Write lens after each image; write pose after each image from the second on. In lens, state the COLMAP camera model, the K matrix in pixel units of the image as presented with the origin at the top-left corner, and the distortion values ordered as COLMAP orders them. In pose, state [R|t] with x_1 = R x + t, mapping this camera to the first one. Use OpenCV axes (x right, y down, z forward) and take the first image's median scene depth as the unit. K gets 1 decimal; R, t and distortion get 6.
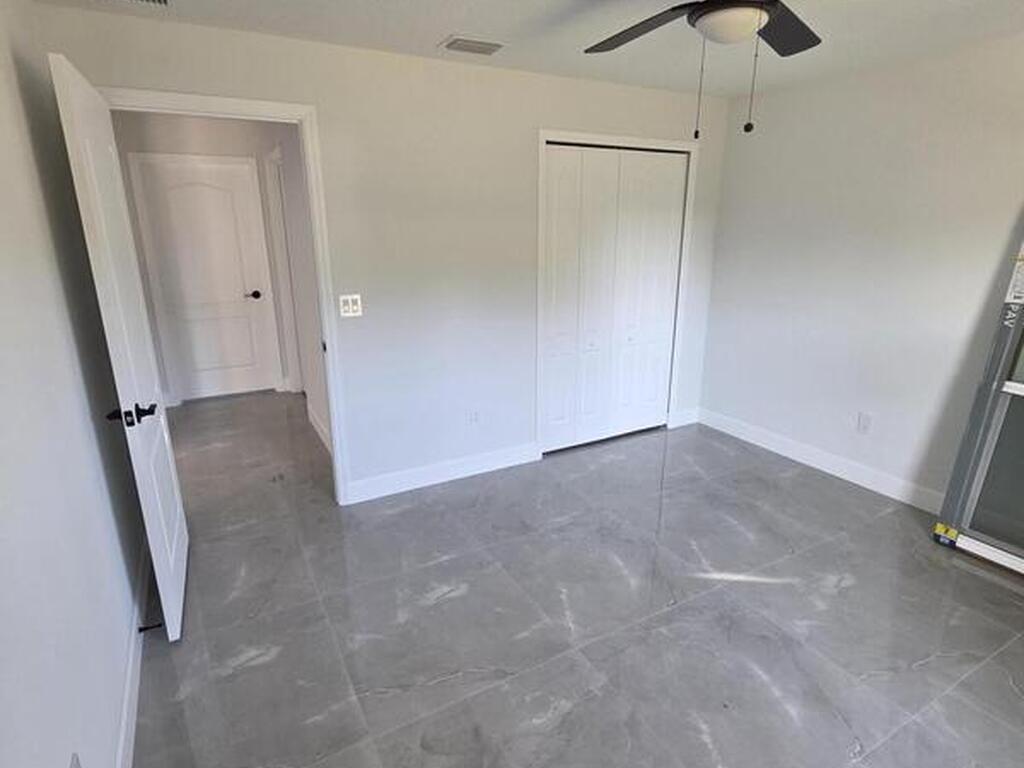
lens RADIAL K [[559.9, 0, 507.1], [0, 559.9, 384.9], [0, 0, 1]] dist [-0.002074, -0.000418]
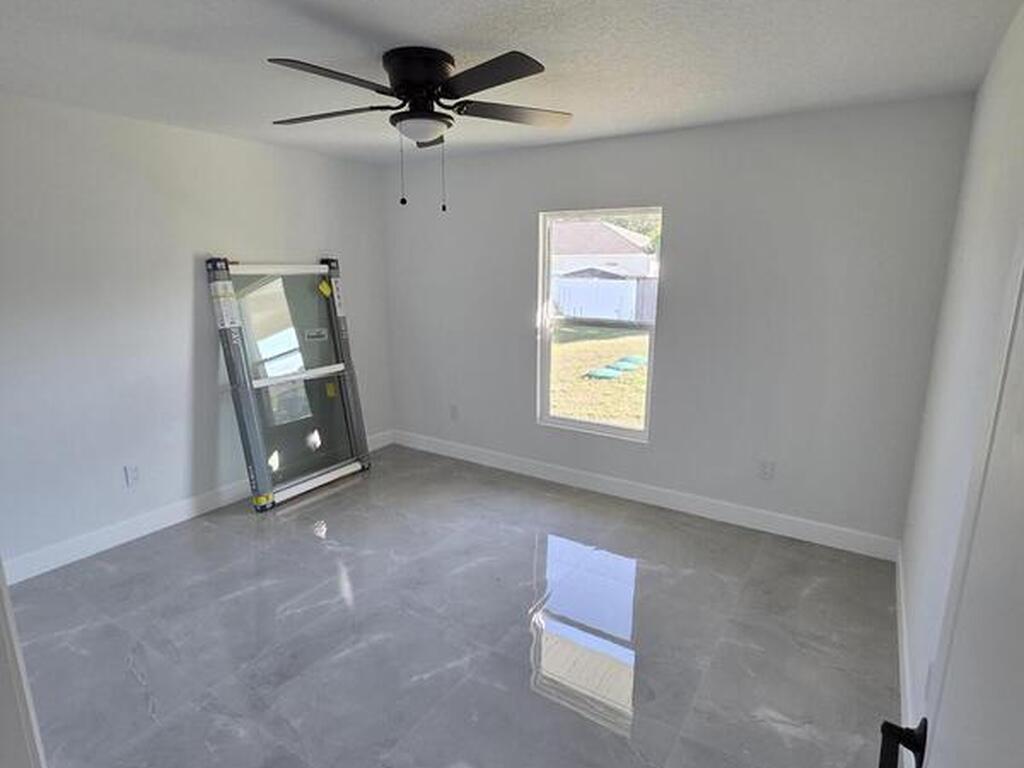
lens RADIAL K [[557.1, 0, 501.0], [0, 557.1, 385.3], [0, 0, 1]] dist [-0.000967, -0.001769]
pose [[-0.463304, -0.186123, 0.866434, -0.614145], [0.250320, 0.910397, 0.329420, -0.303493], [-0.850111, 0.369507, -0.375201, 1.000178]]
